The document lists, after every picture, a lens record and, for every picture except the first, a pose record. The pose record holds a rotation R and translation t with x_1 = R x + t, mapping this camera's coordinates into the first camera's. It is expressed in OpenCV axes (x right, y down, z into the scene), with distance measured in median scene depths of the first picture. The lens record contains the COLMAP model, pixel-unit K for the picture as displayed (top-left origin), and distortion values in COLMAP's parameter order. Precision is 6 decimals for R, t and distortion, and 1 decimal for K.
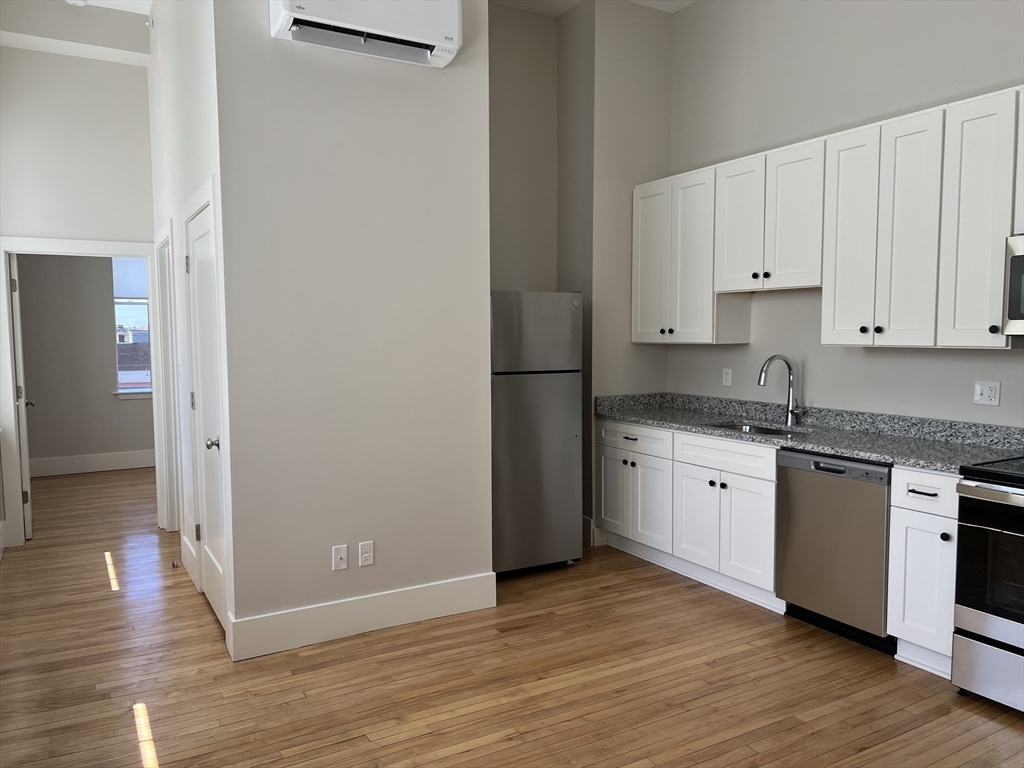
lens RADIAL K [[773.1, 0, 520.9], [0, 773.1, 389.5], [0, 0, 1]] dist [0.024305, -0.007267]
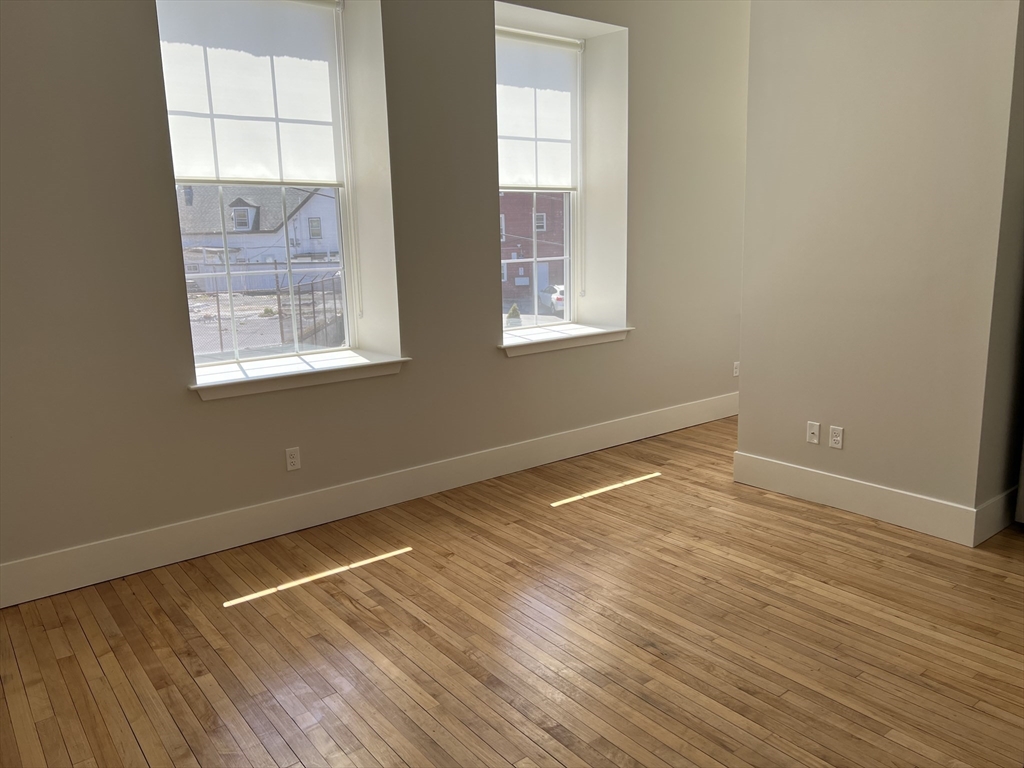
lens RADIAL K [[773.1, 0, 520.9], [0, 773.1, 389.5], [0, 0, 1]] dist [0.024305, -0.007267]
pose [[0.141967, 0.194488, -0.970577, 0.798295], [-0.055469, 0.980531, 0.188369, -0.035831], [0.988316, 0.027095, 0.149991, 0.401960]]
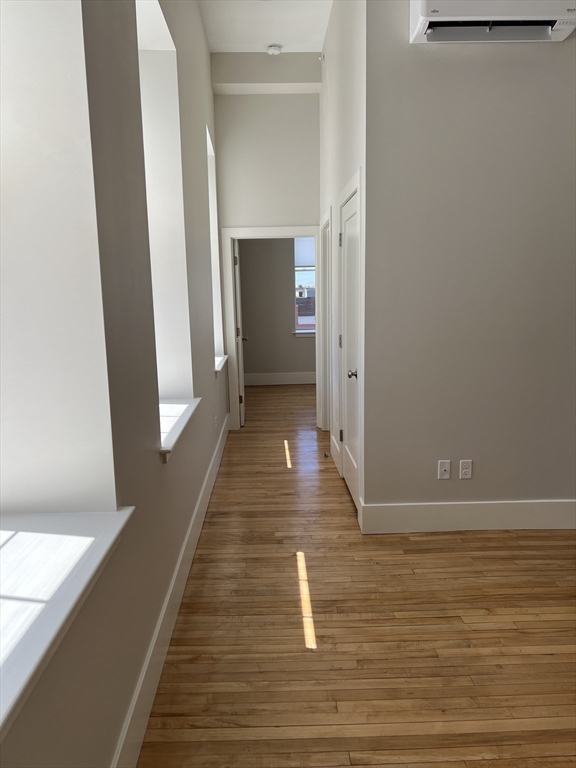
lens RADIAL K [[579.8, 0, 288.0], [0, 579.8, 384.0], [0, 0, 1]] dist [0.024305, -0.007267]
pose [[0.879978, 0.064872, -0.470564, -0.021198], [-0.022466, 0.995206, 0.095186, -0.005698], [0.474483, -0.073190, 0.877217, 0.061646]]
